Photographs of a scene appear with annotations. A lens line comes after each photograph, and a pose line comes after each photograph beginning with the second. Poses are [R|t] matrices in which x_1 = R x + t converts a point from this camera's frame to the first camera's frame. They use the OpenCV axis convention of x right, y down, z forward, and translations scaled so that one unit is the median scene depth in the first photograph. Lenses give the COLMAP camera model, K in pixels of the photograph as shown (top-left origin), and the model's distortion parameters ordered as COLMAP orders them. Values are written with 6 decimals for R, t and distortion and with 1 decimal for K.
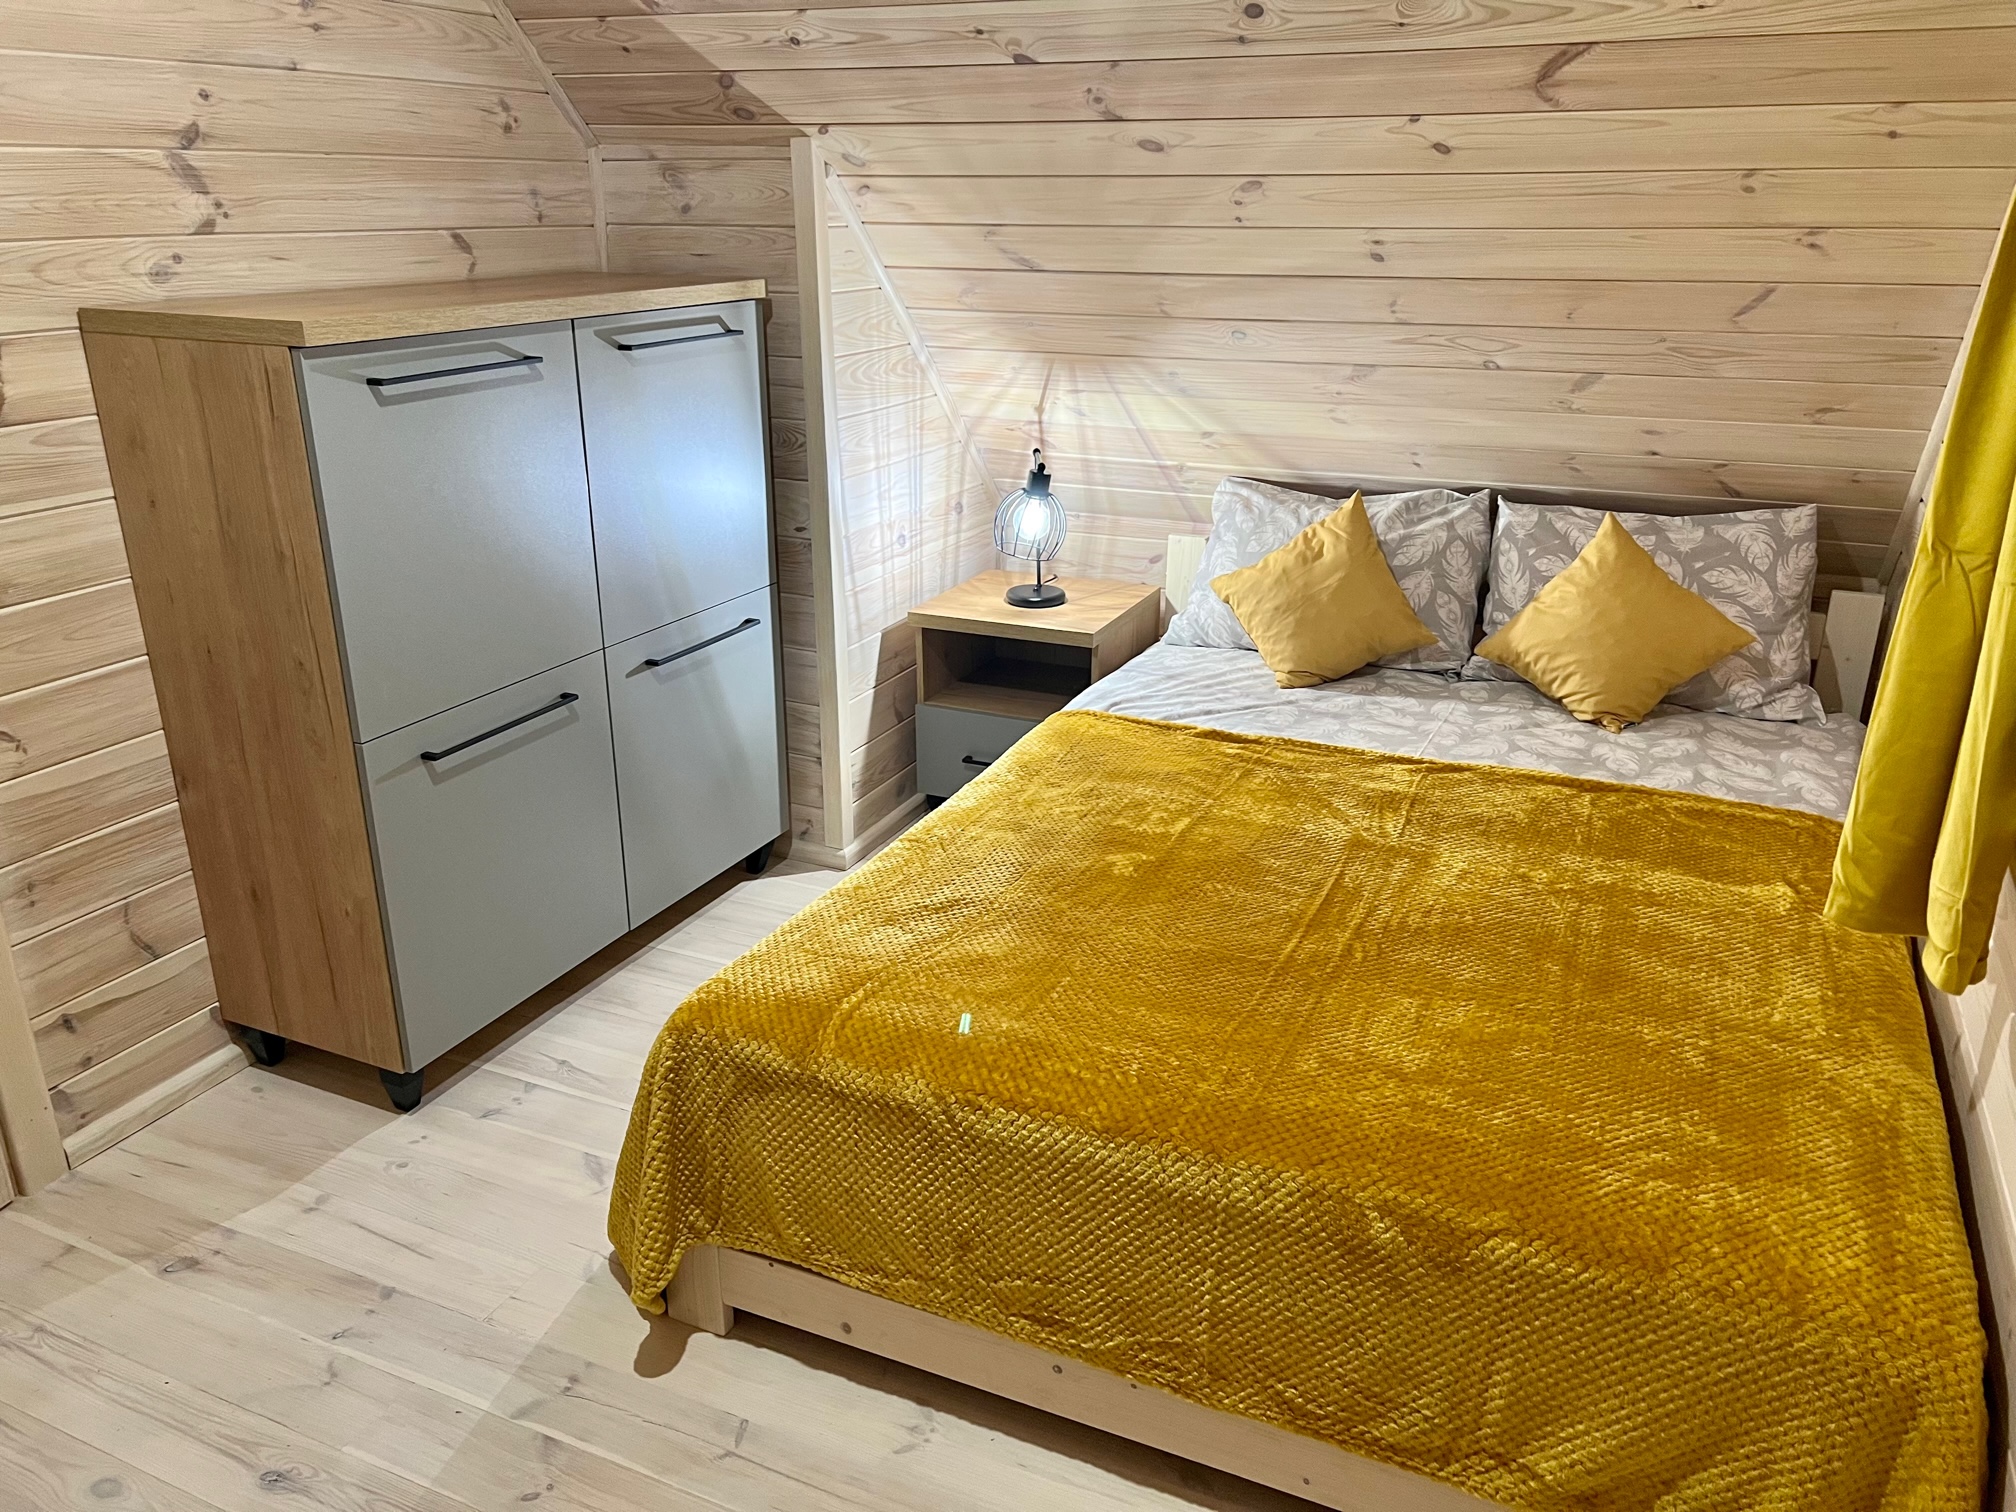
lens RADIAL K [[1509.7, 0, 1018.1], [0, 1509.7, 773.6], [0, 0, 1]] dist [0.046371, -0.052552]
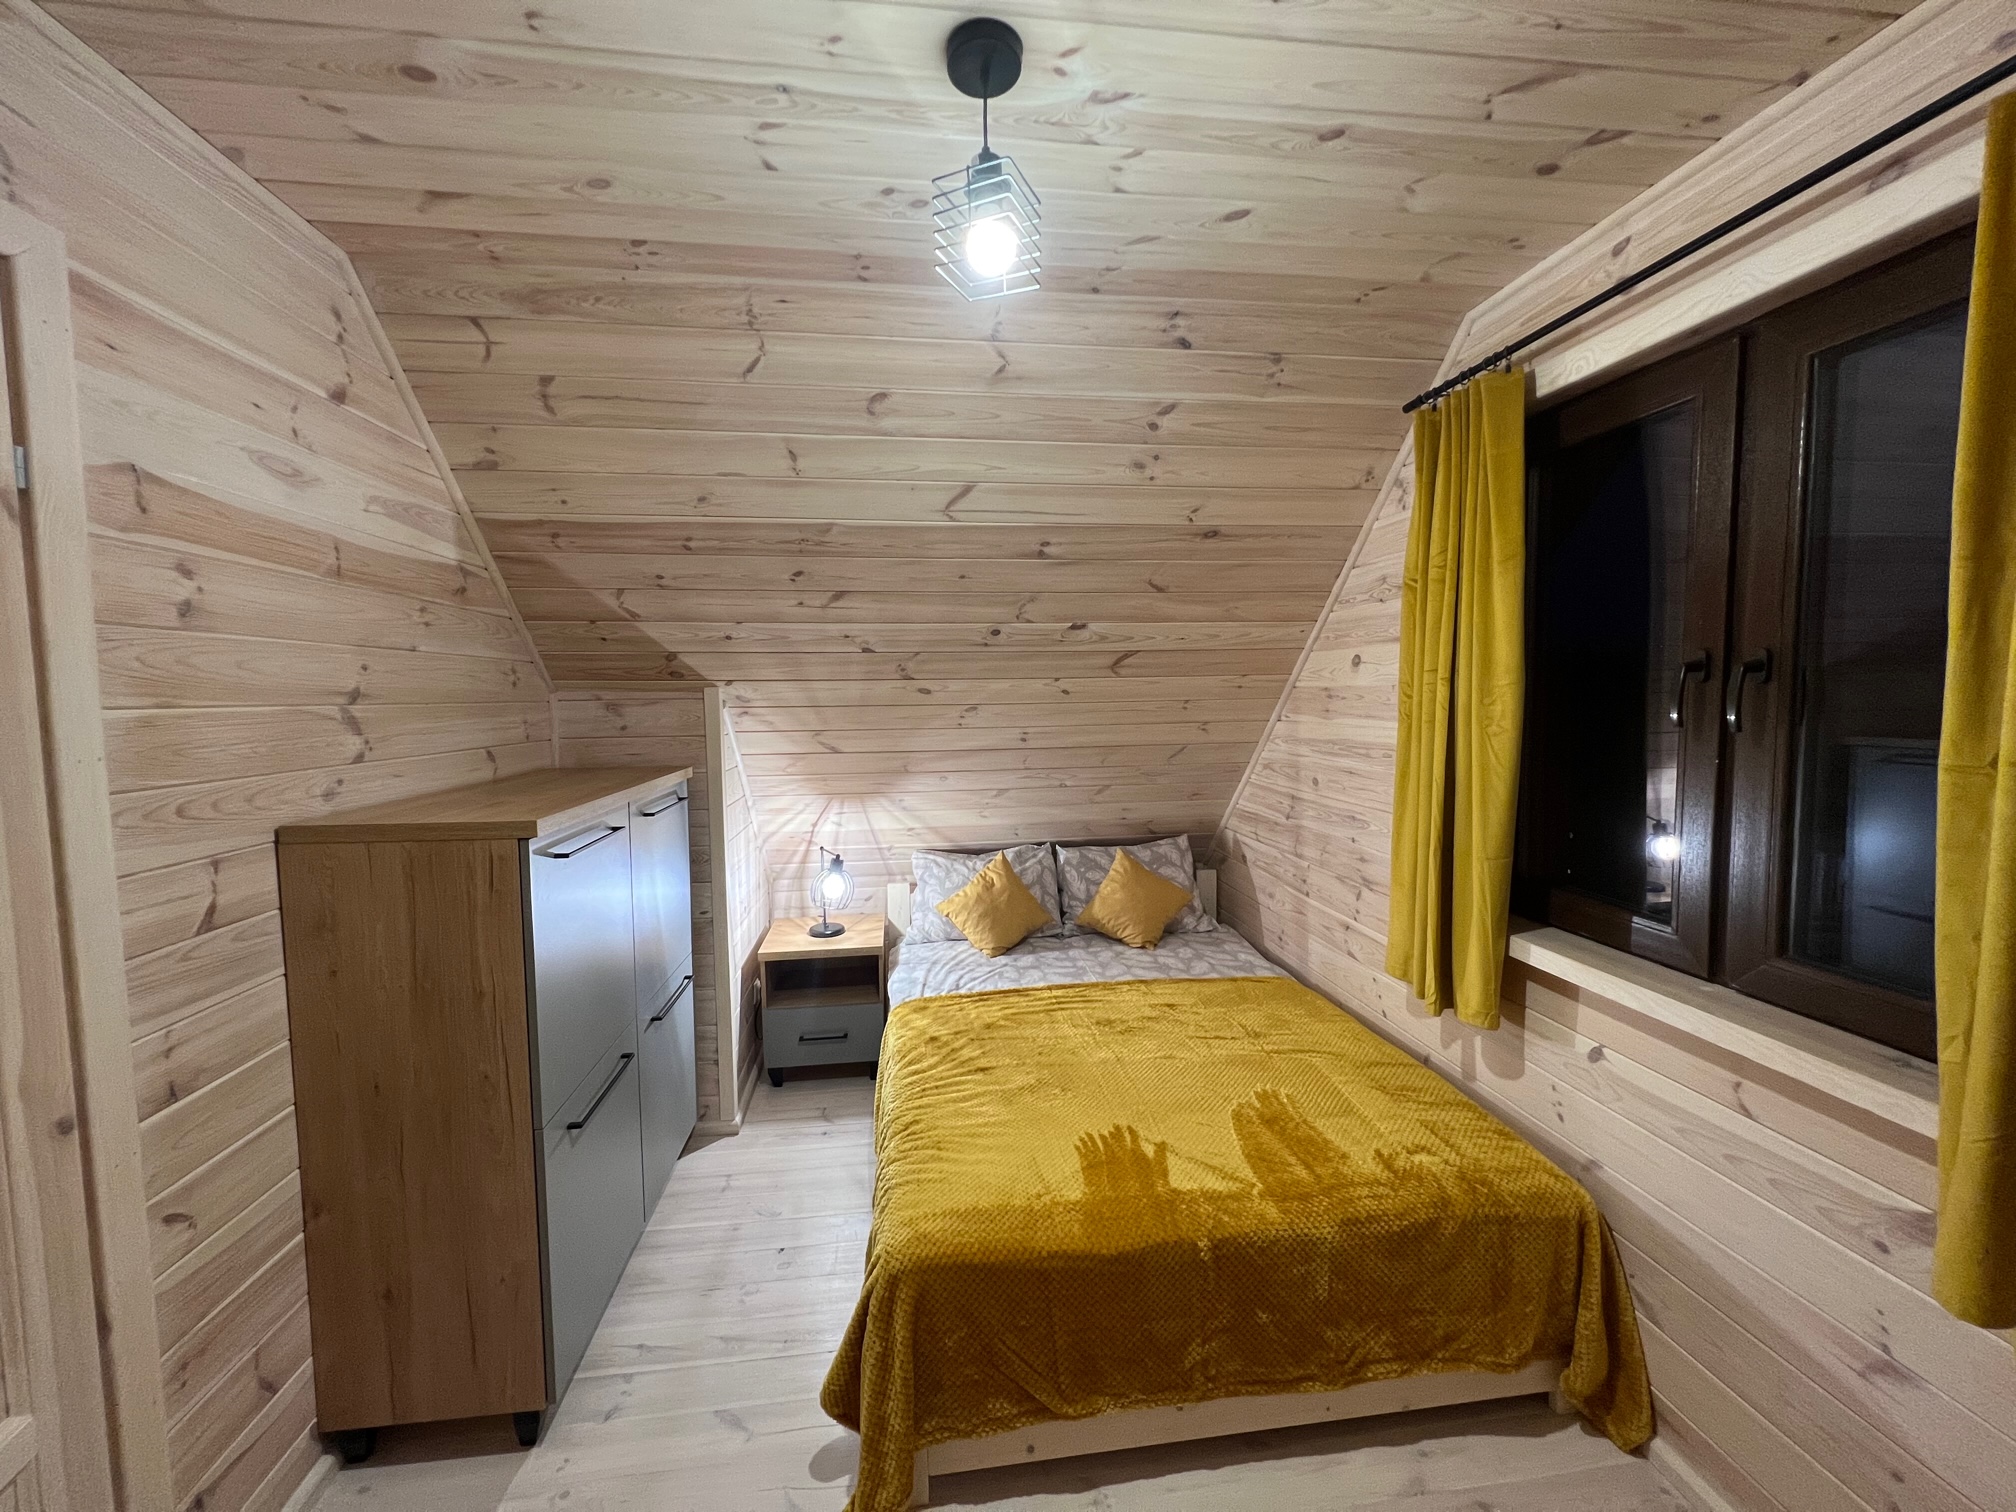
lens RADIAL K [[802.9, 0, 1000.2], [0, 802.9, 752.0], [0, 0, 1]] dist [-0.001518, -0.000469]
pose [[0.850744, -0.049531, 0.523241, -0.357919], [0.200042, 0.951135, -0.235214, -0.070707], [-0.486023, 0.304777, 0.819081, 0.120066]]
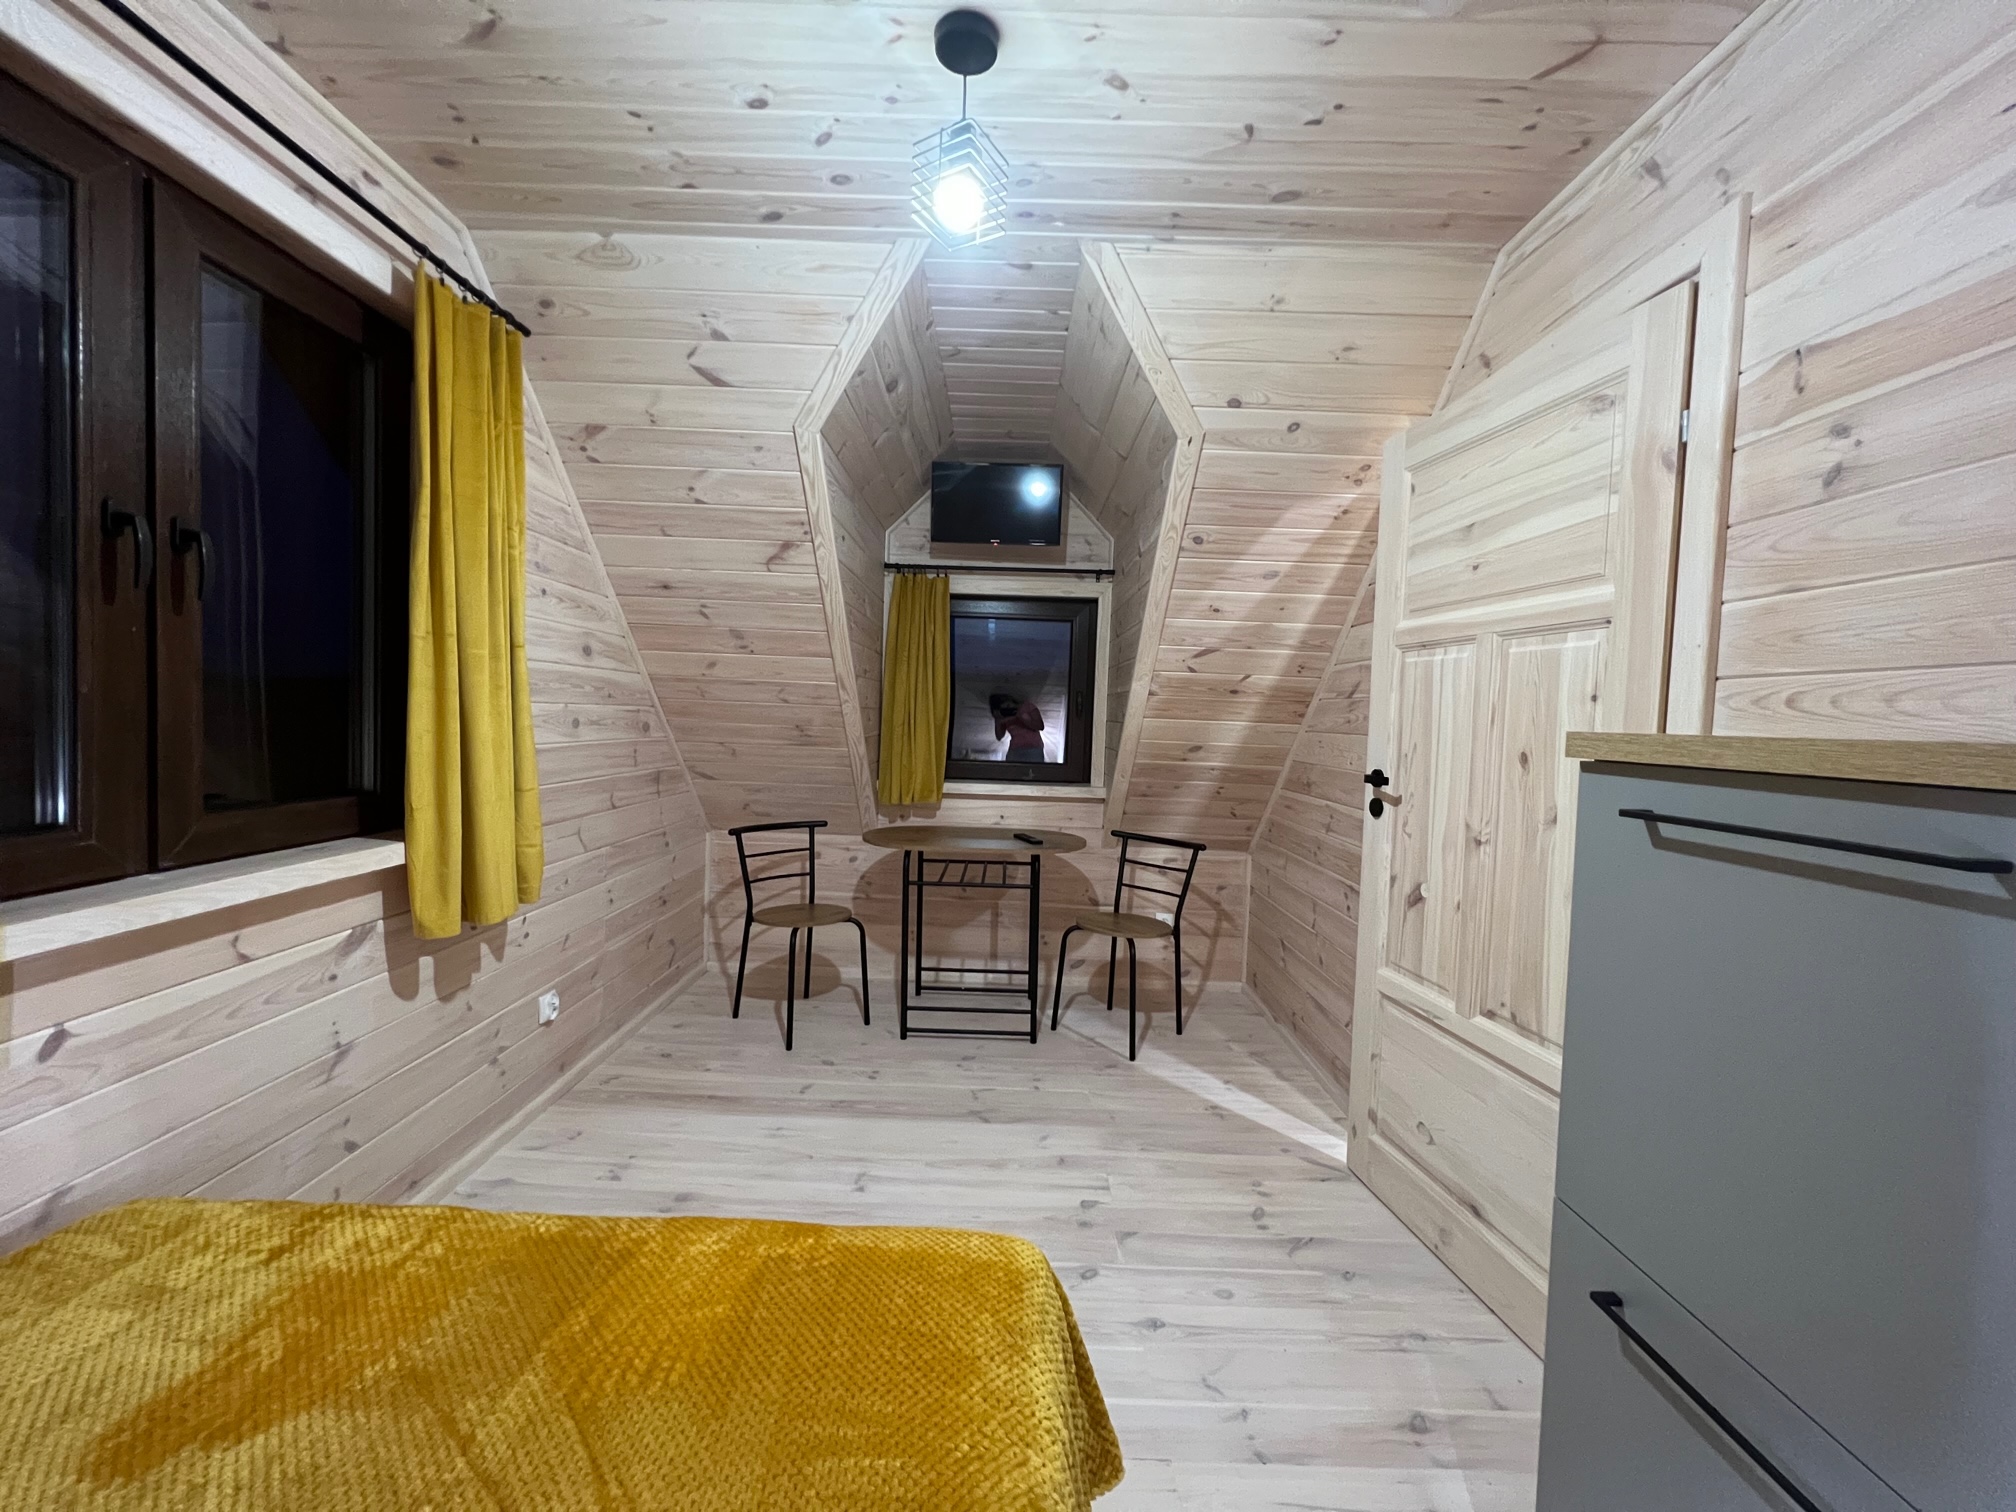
lens RADIAL K [[802.9, 0, 1003.1], [0, 802.9, 750.7], [0, 0, 1]] dist [-0.001518, -0.000469]
pose [[-0.909494, -0.012592, -0.415526, 0.043558], [-0.181210, 0.911592, 0.369003, -0.297195], [0.374143, 0.410903, -0.831370, 0.940862]]
